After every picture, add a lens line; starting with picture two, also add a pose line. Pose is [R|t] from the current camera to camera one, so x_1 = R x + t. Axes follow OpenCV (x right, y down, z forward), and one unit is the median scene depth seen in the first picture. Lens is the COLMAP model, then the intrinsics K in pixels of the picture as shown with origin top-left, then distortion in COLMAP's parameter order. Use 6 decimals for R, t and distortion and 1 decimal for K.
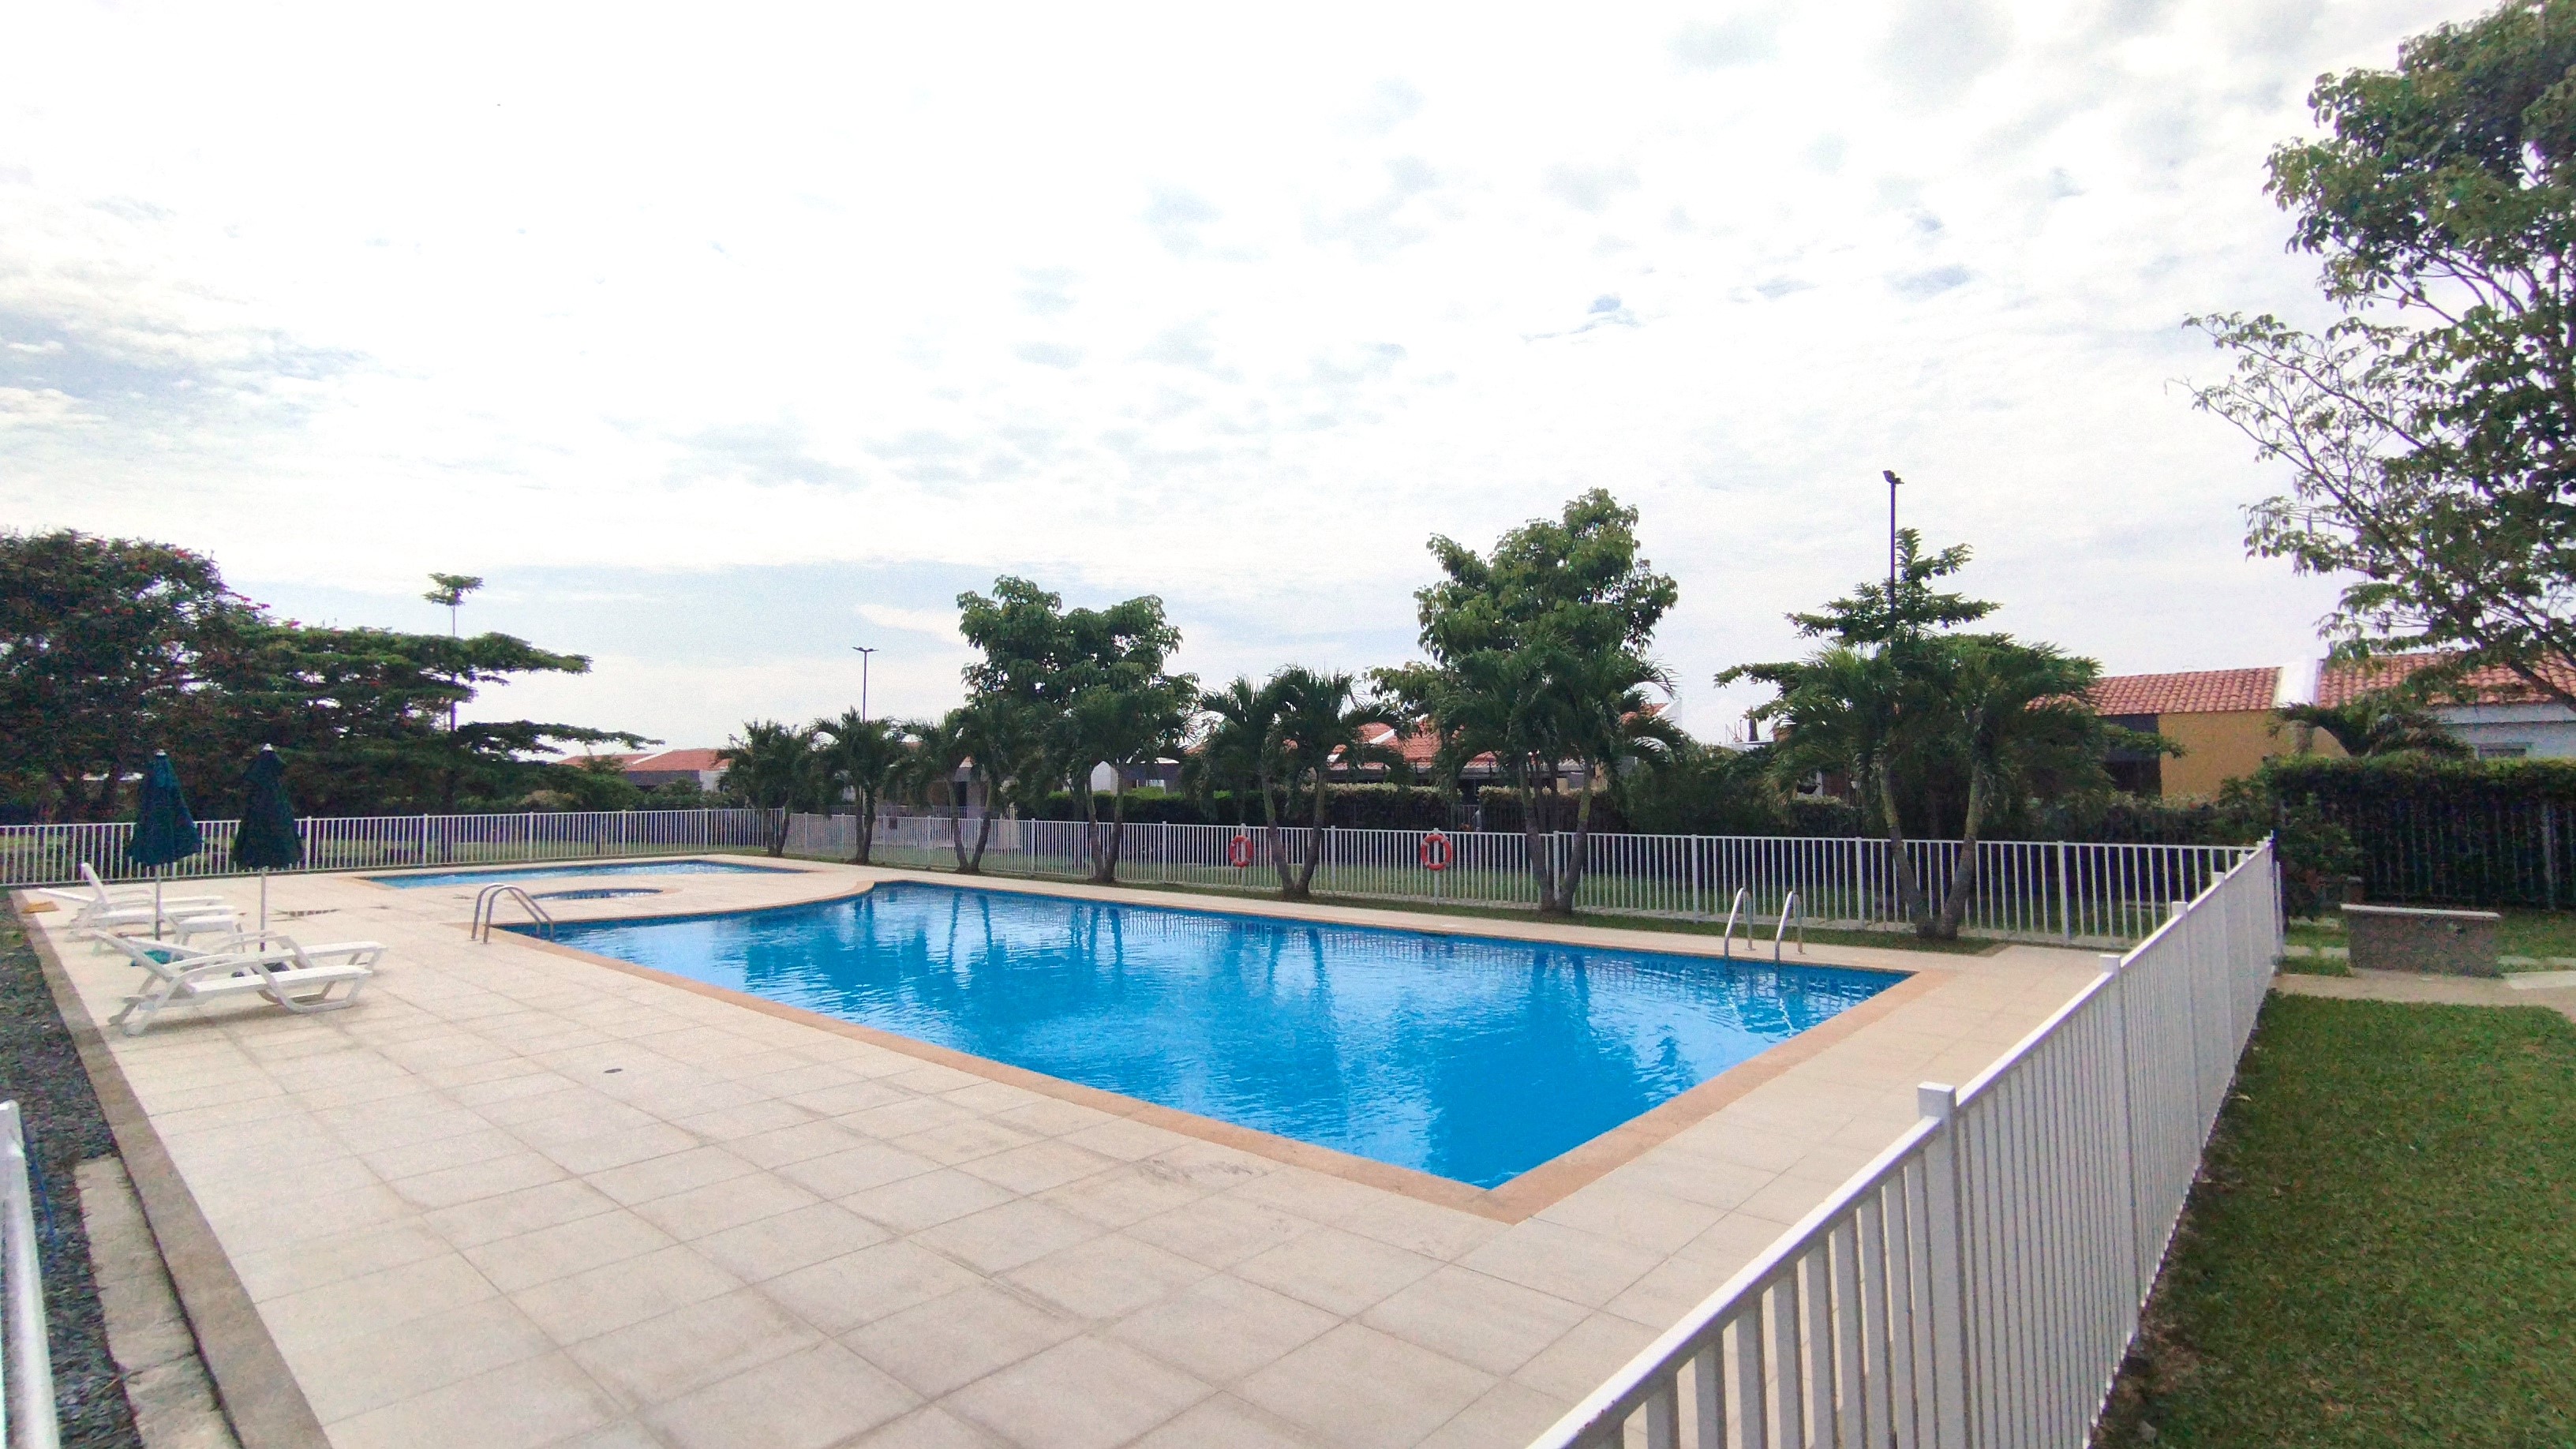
lens RADIAL K [[1166.0, 0, 1290.2], [0, 1166.0, 709.5], [0, 0, 1]] dist [-0.060697, 0.058961]
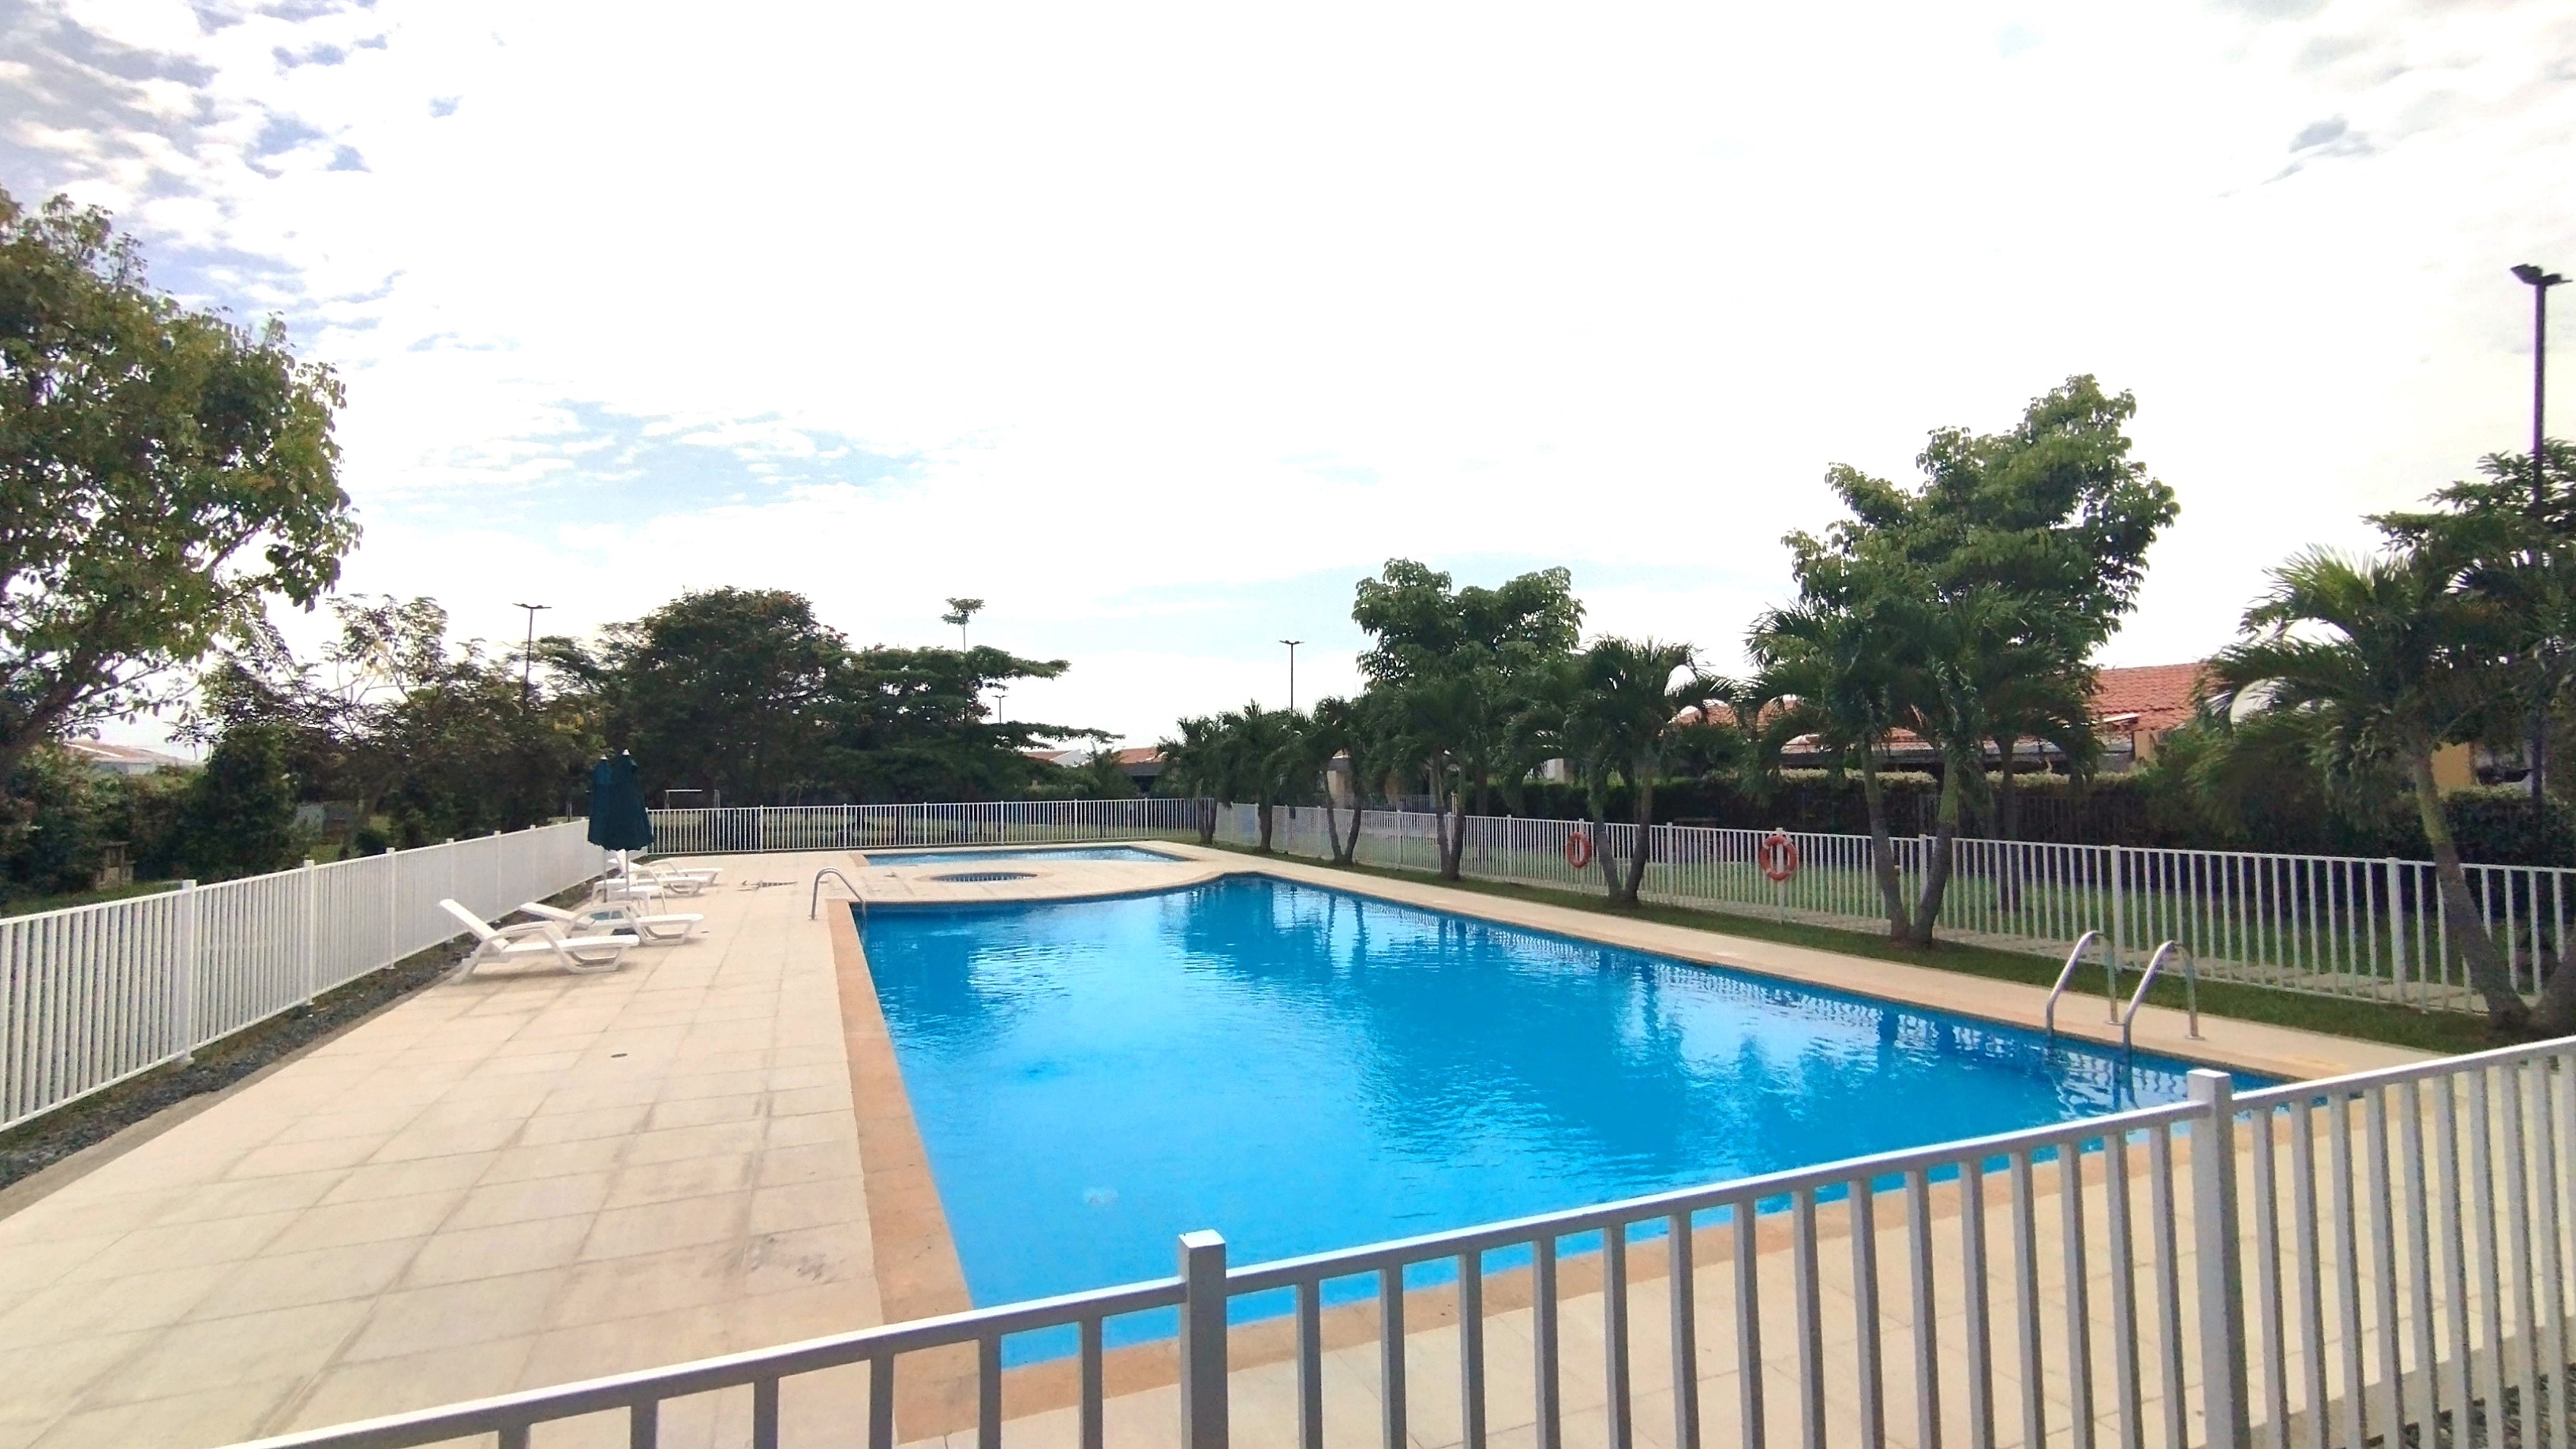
lens RADIAL K [[1174.5, 0, 1288.0], [0, 1174.5, 724.5], [0, 0, 1]] dist [-0.014437, 0.012085]
pose [[0.896924, -0.024150, -0.441524, 0.138146], [0.035877, 0.999190, 0.018231, 0.002657], [0.440727, -0.032192, 0.897064, 0.093602]]
